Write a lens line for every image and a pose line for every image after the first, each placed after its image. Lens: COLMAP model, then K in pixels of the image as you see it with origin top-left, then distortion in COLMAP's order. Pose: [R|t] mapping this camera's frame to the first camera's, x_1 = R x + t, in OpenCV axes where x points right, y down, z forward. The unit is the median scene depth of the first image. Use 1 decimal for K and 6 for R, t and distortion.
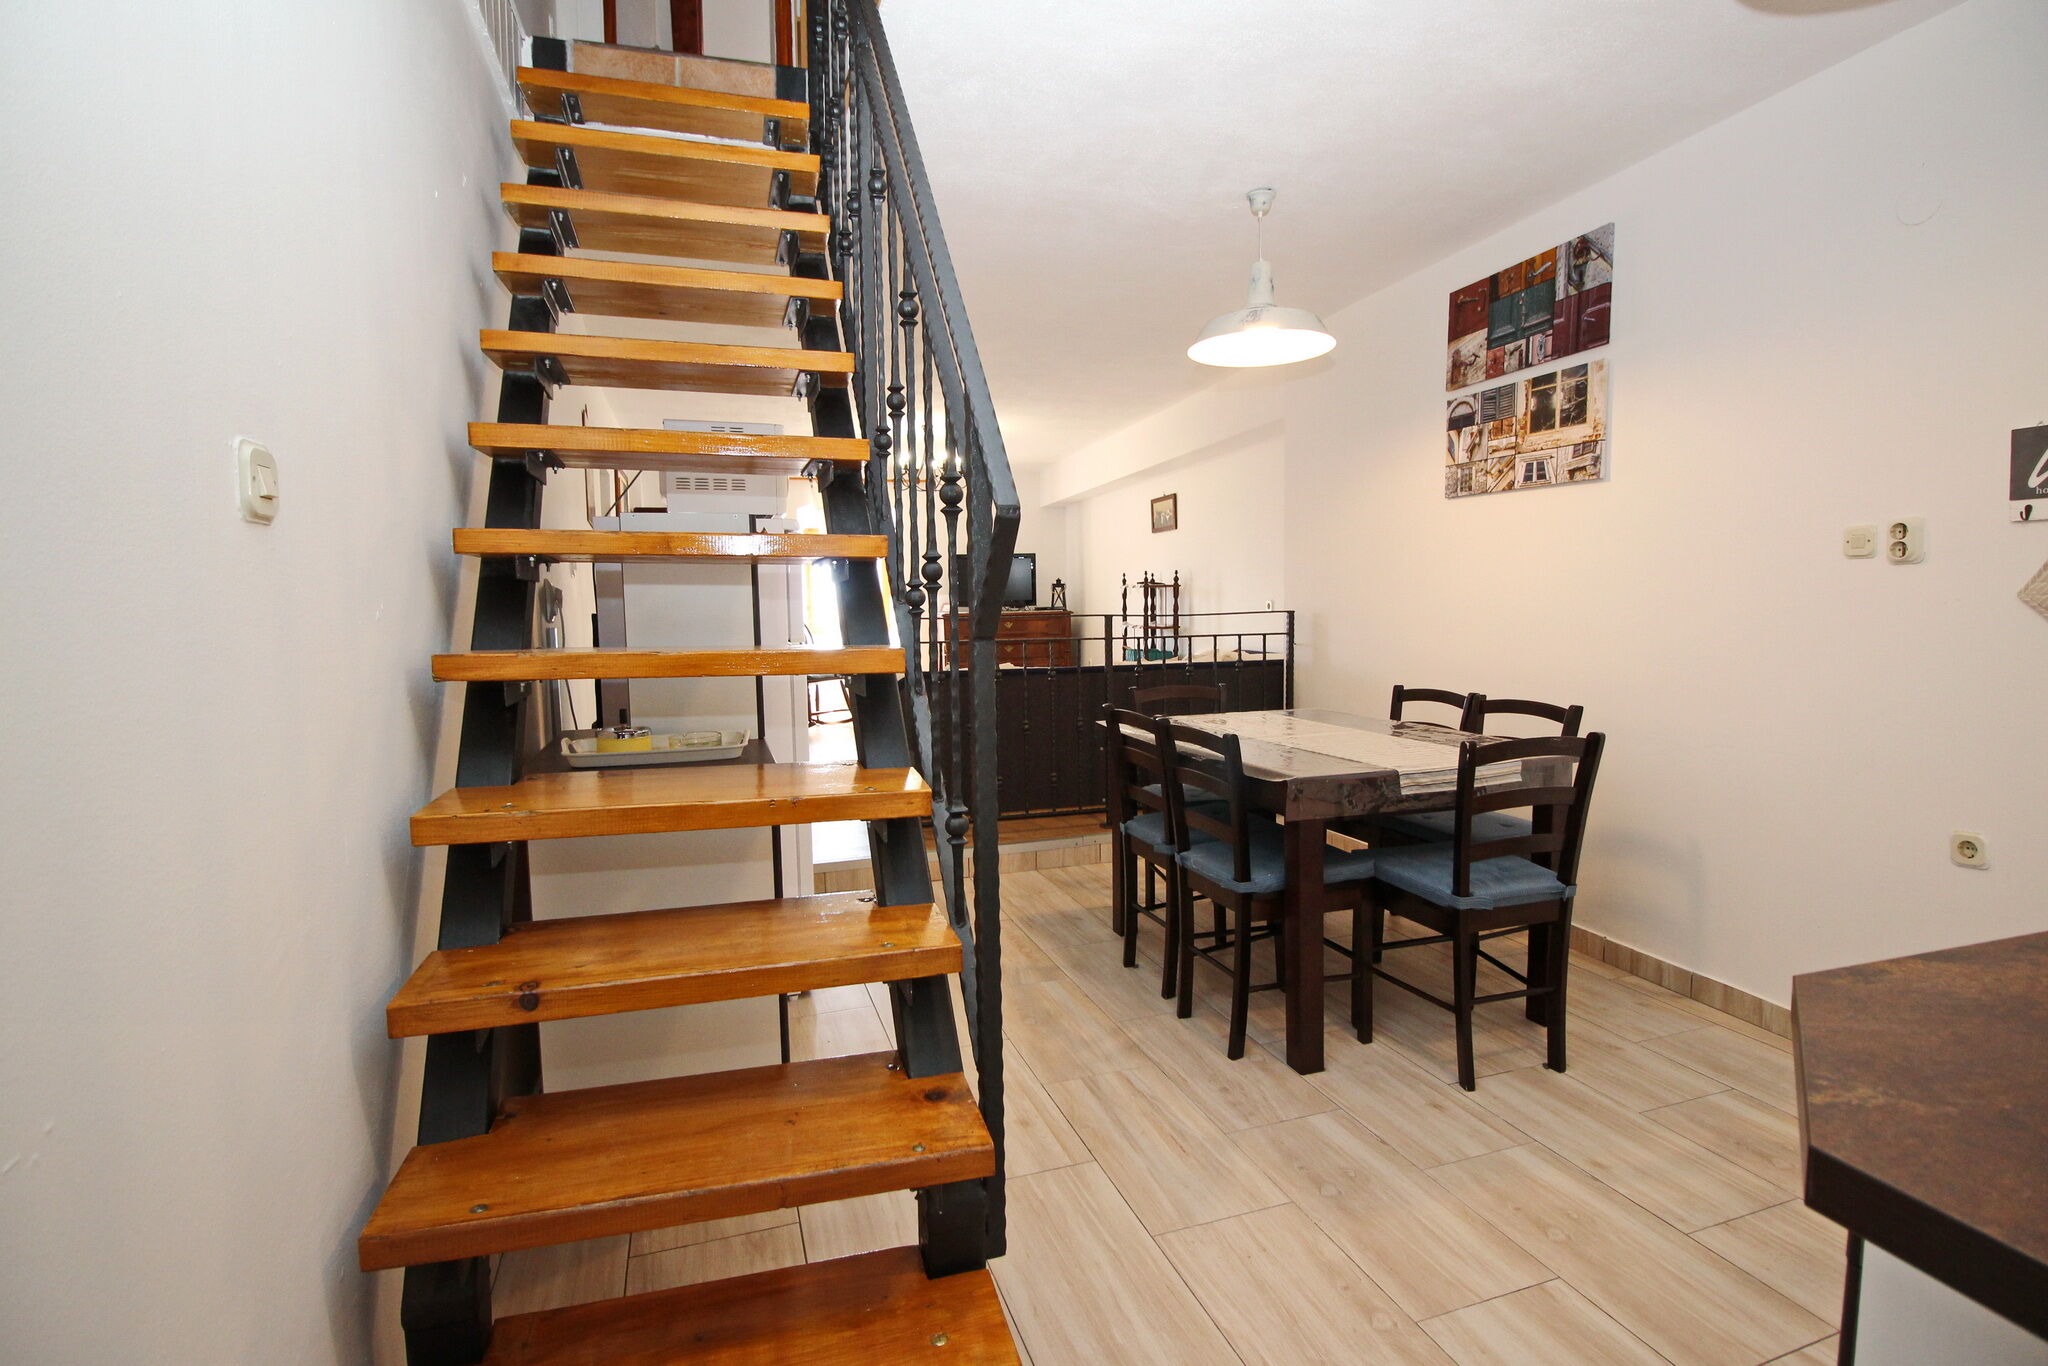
lens RADIAL K [[981.4, 0, 1036.8], [0, 981.4, 676.7], [0, 0, 1]] dist [-0.004908, -0.001924]
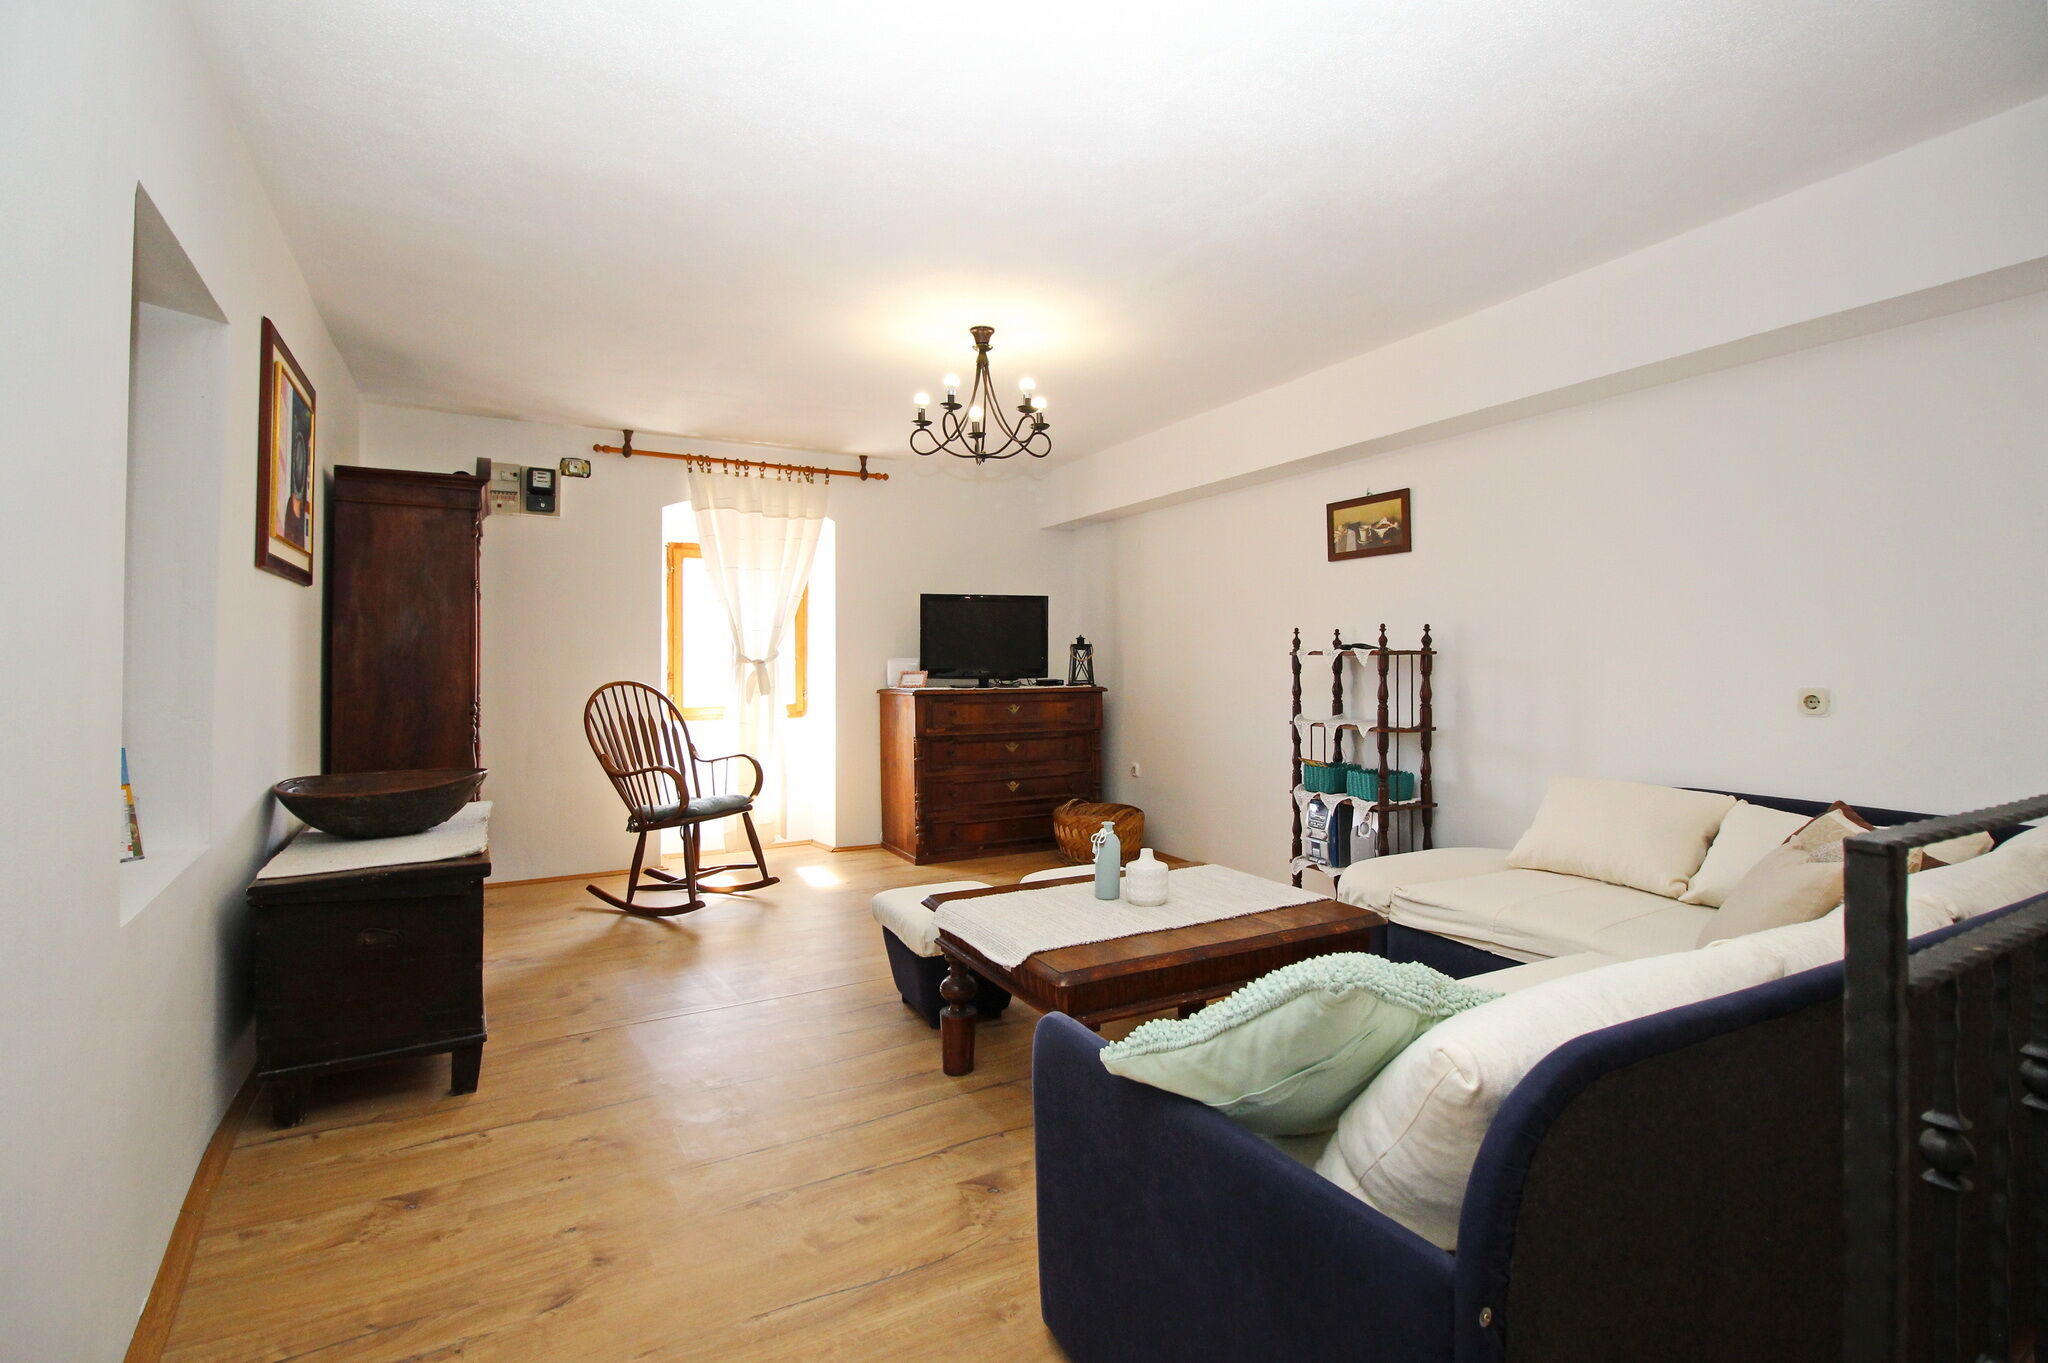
lens RADIAL K [[981.4, 0, 1038.1], [0, 981.4, 649.4], [0, 0, 1]] dist [-0.004908, -0.001924]
pose [[0.979404, 0.013828, 0.201435, -0.383735], [0.003430, 0.996369, -0.085076, -0.105025], [-0.201880, 0.084015, 0.975800, 1.090159]]
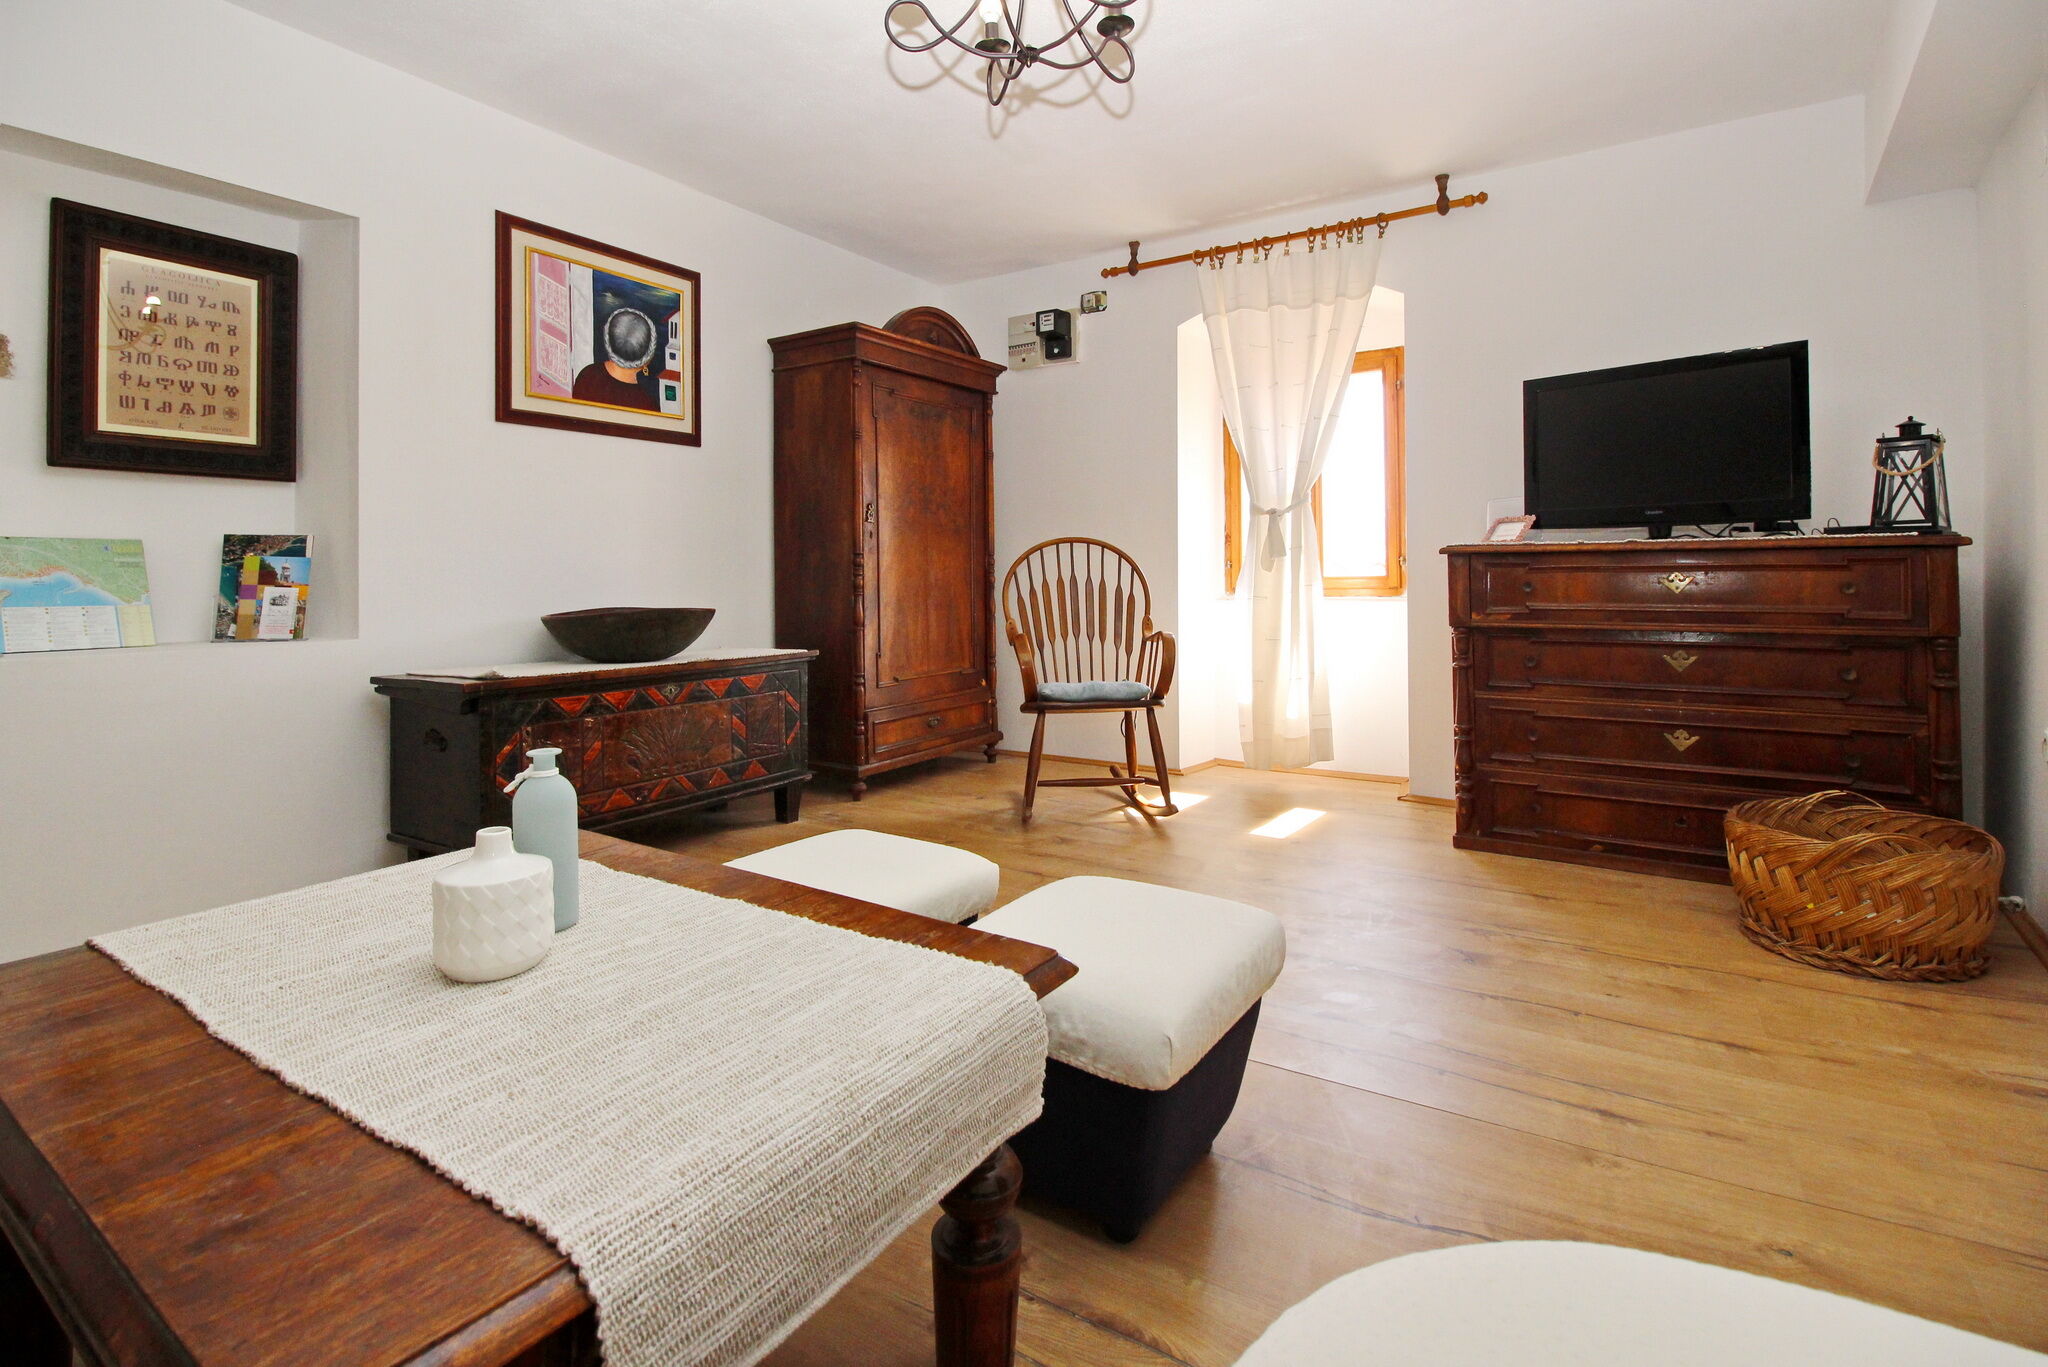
lens RADIAL K [[981.4, 0, 1017.6], [0, 981.4, 577.0], [0, 0, 1]] dist [-0.004908, -0.001924]
pose [[0.613677, 0.012976, -0.789450, 0.241441], [-0.057727, 0.997926, -0.028471, -0.095536], [0.787444, 0.063045, 0.613154, 1.830355]]
